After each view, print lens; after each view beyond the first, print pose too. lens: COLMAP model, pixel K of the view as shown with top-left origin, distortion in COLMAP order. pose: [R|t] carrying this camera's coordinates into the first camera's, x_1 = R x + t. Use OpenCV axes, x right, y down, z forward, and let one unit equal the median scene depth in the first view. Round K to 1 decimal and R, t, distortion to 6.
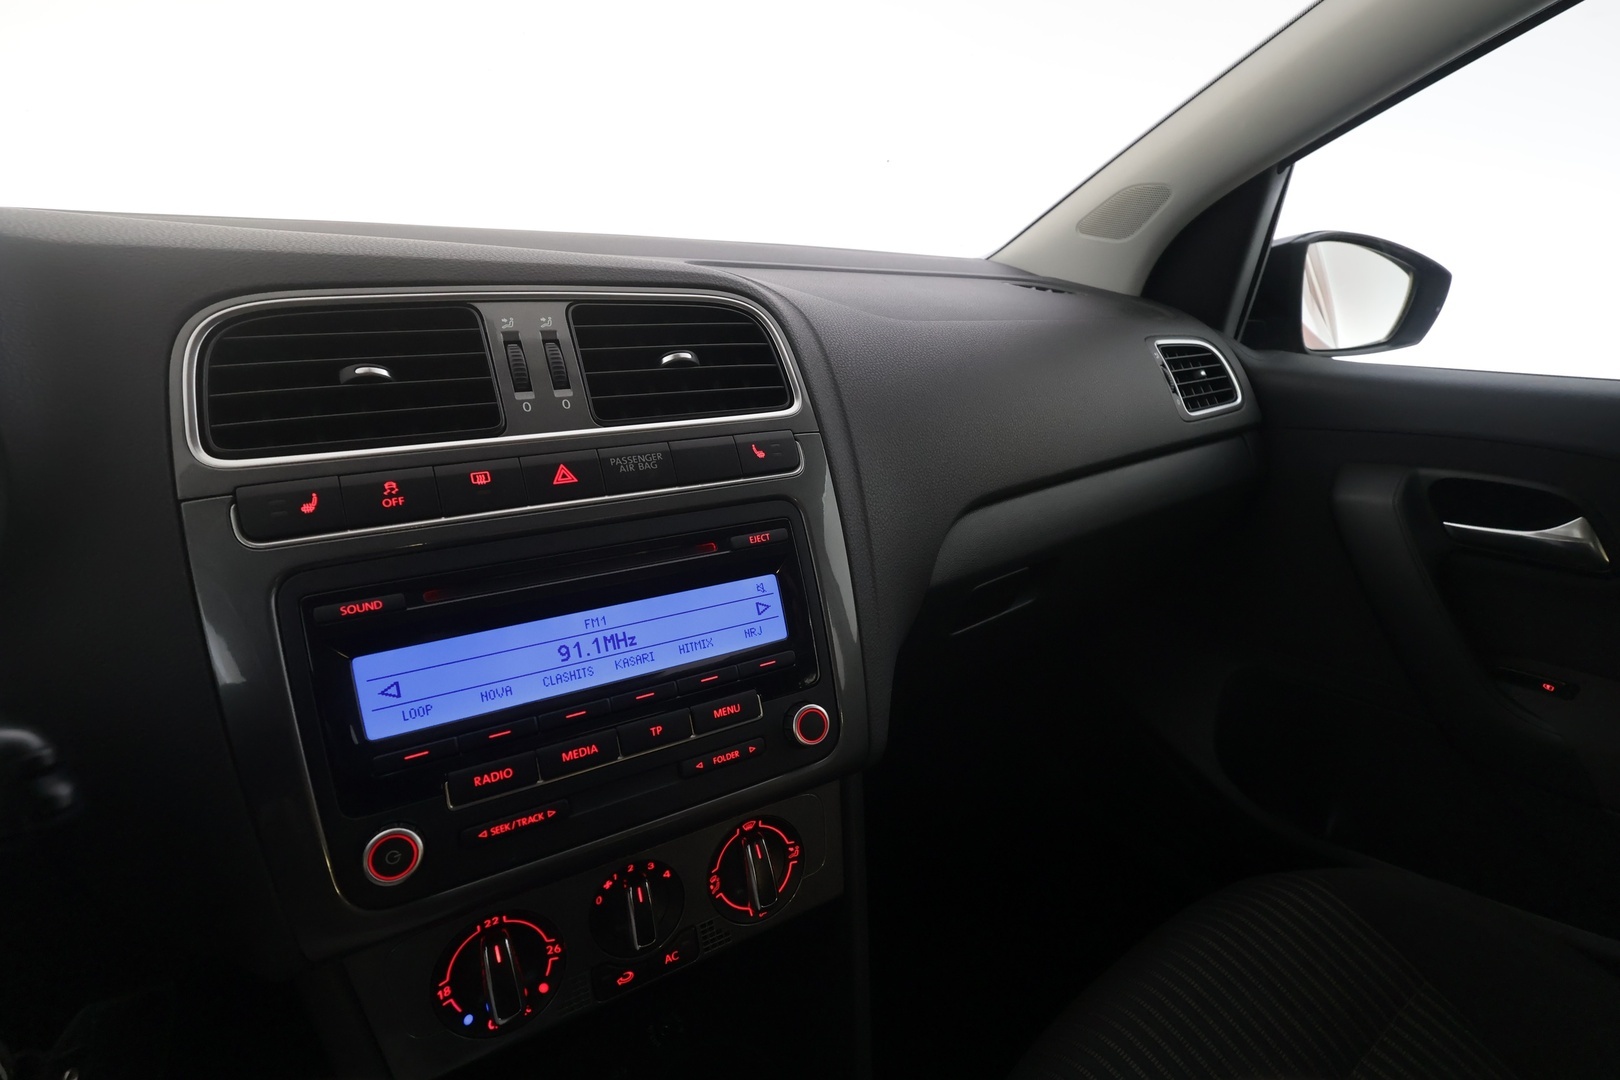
lens RADIAL K [[747.9, 0, 810.4], [0, 747.9, 540.1], [0, 0, 1]] dist [0.000301, 0.002656]
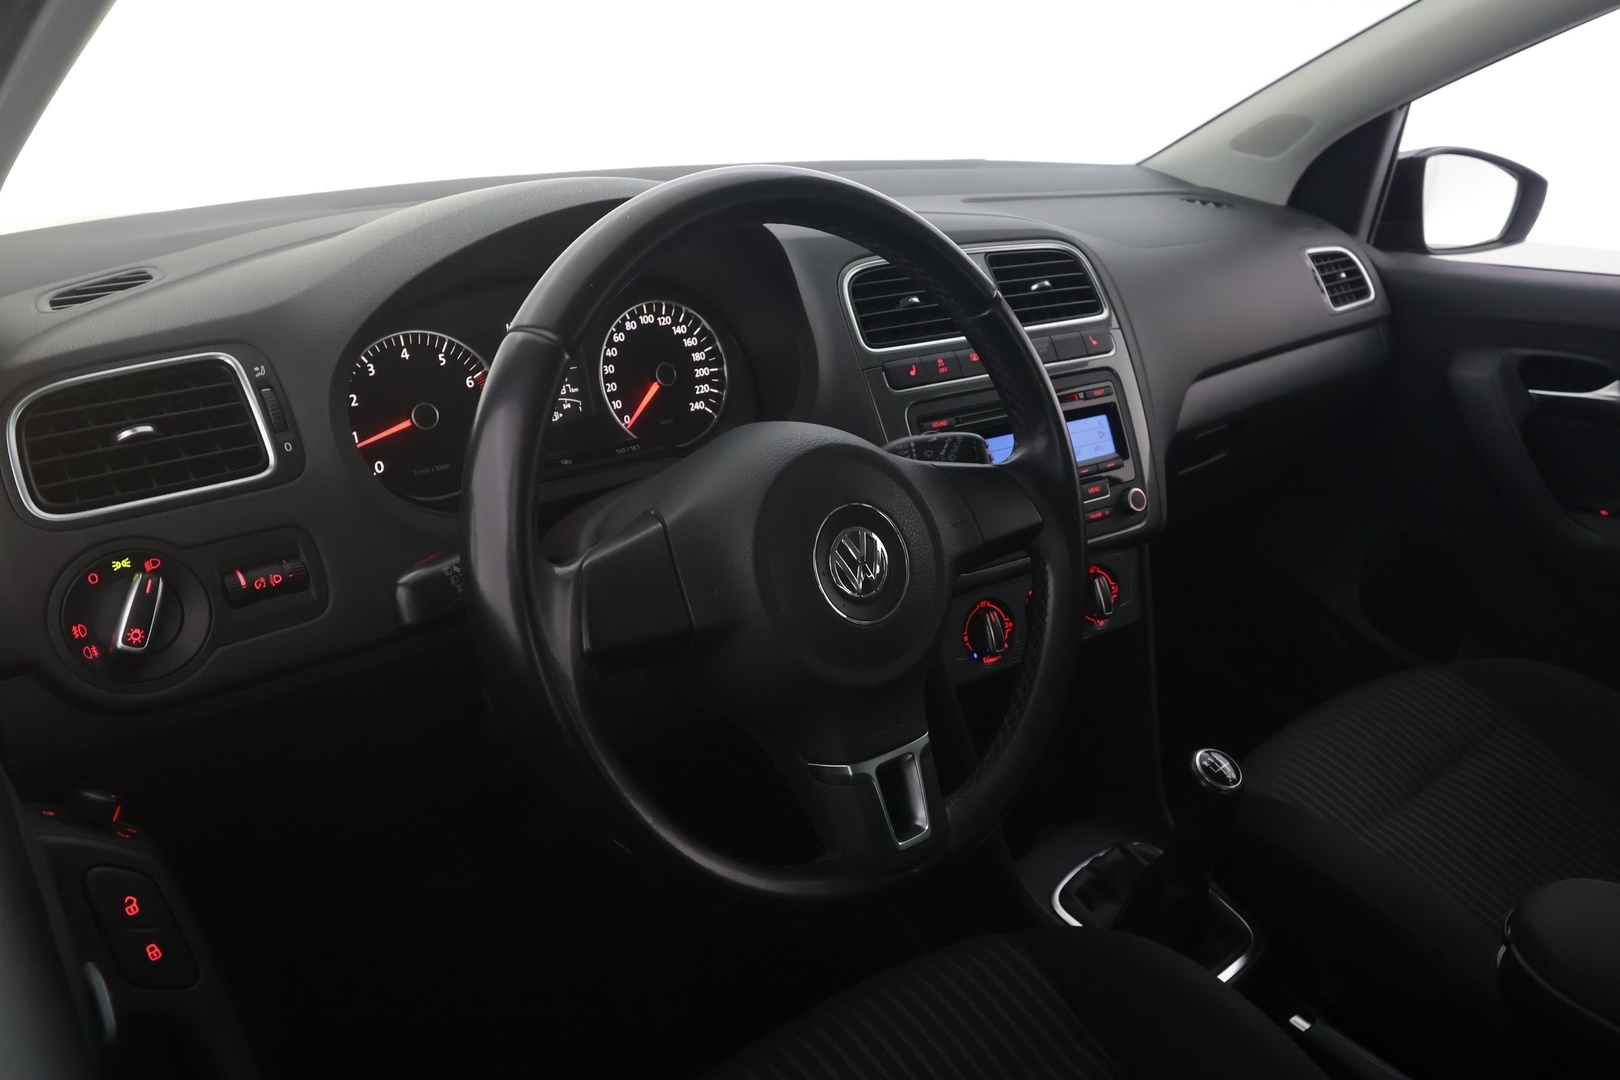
lens RADIAL K [[1190.8, 0, 813.7], [0, 1190.8, 542.4], [0, 0, 1]] dist [-0.001196, 0.015262]
pose [[0.996265, -0.038260, 0.077405, -0.980930], [0.036331, 0.998997, 0.026168, 0.253217], [-0.078329, -0.023258, 0.996656, -1.713854]]
